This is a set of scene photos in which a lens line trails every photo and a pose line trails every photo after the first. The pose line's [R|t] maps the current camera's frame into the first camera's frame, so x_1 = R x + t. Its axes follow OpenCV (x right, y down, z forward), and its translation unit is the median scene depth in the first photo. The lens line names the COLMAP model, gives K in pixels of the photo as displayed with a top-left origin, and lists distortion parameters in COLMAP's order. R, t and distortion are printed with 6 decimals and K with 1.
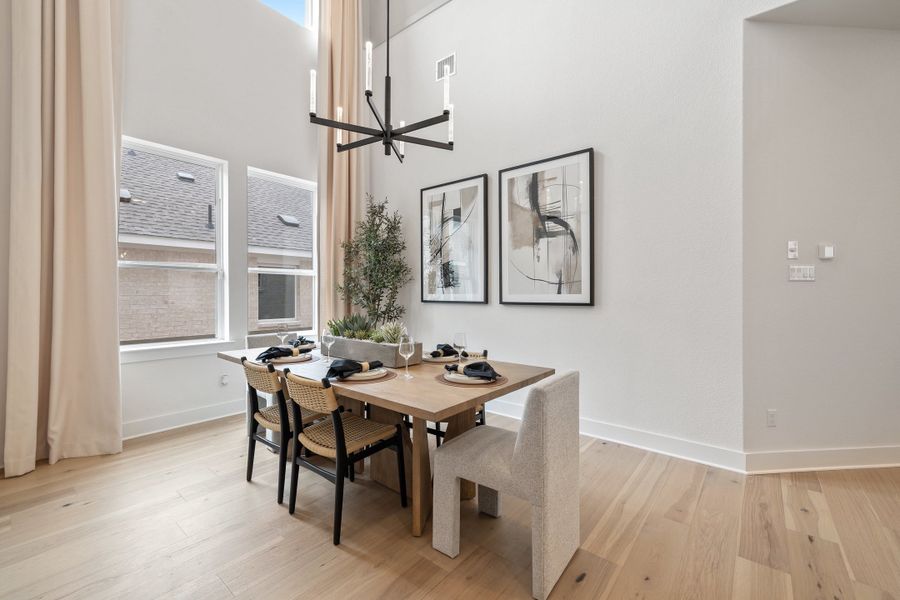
lens RADIAL K [[379.6, 0, 451.3], [0, 379.6, 294.8], [0, 0, 1]] dist [0.001354, 0.000247]
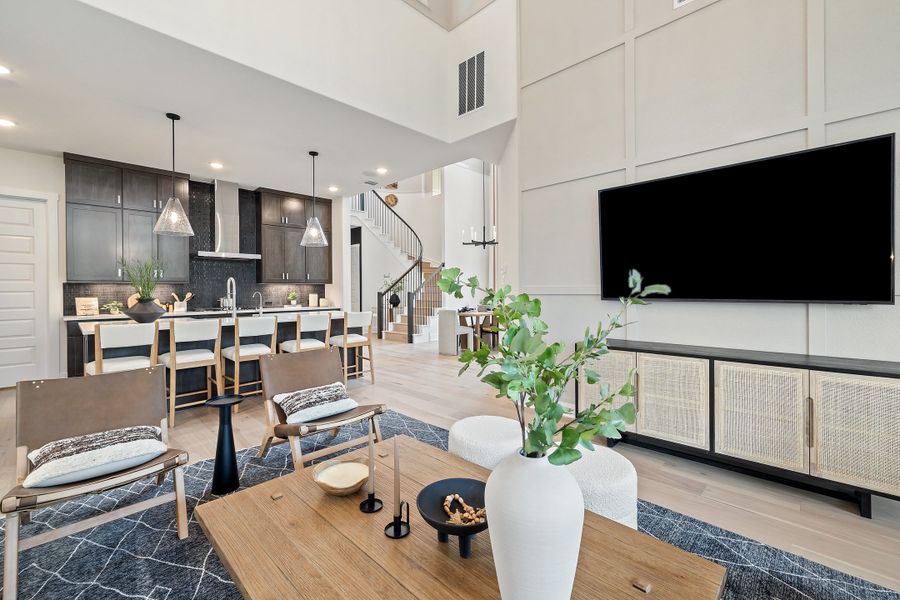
lens RADIAL K [[379.6, 0, 447.7], [0, 379.6, 290.0], [0, 0, 1]] dist [0.001354, 0.000247]
pose [[-0.085901, 0.001013, -0.996303, 2.176970], [0.004849, 0.999988, 0.000599, -0.009698], [0.996292, -0.004780, -0.085905, 0.652523]]
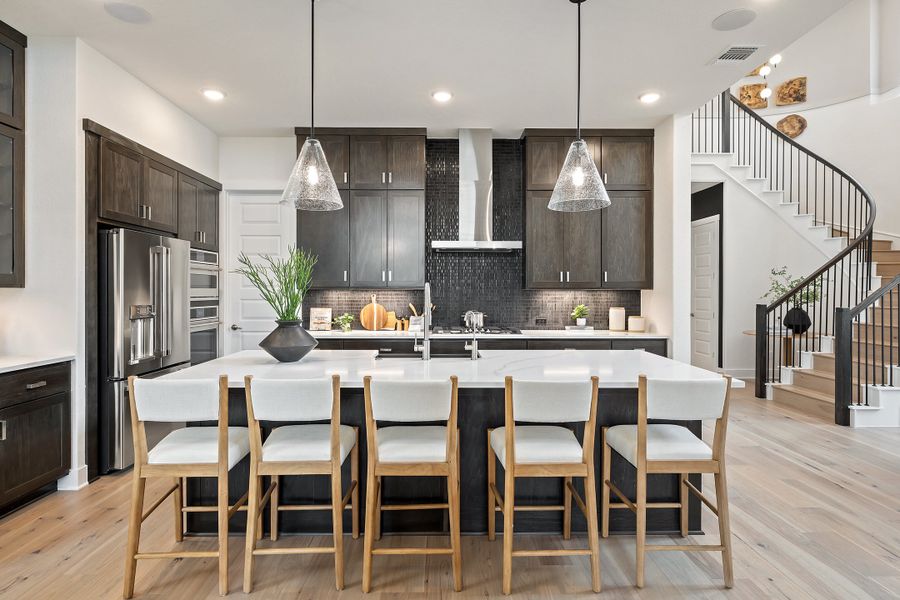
lens RADIAL K [[462.7, 0, 444.2], [0, 462.7, 295.5], [0, 0, 1]] dist [0.001313, -0.001543]
pose [[-0.763454, 0.002795, -0.645856, 1.449077], [-0.003773, 0.999954, 0.008787, -0.038651], [0.645851, 0.009145, -0.763409, 0.465720]]
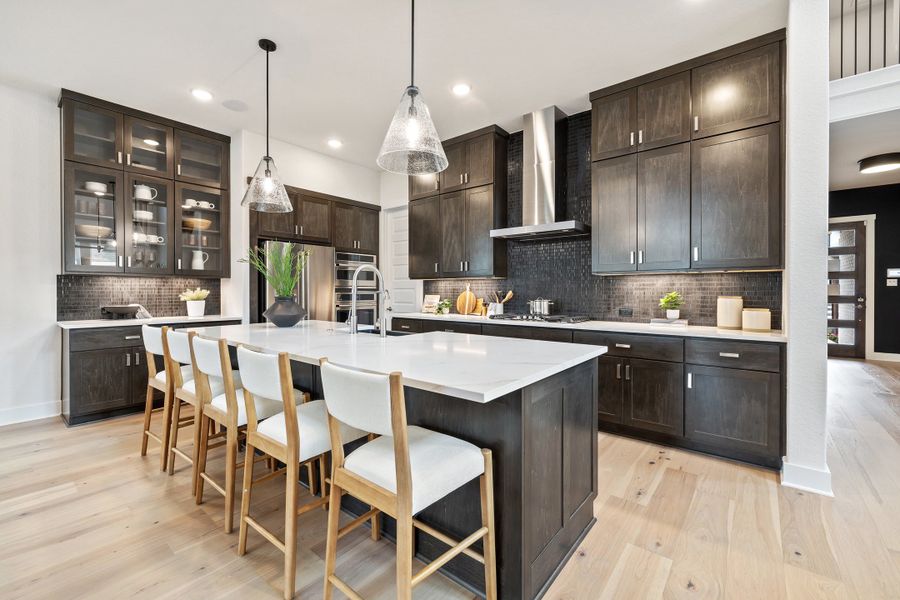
lens RADIAL K [[379.6, 0, 455.1], [0, 379.6, 292.0], [0, 0, 1]] dist [0.001354, 0.000247]
pose [[-0.999988, -0.003526, -0.003407, 0.722607], [-0.003527, 0.999994, 0.000454, 0.002027], [0.003405, 0.000466, -0.999994, 0.569363]]
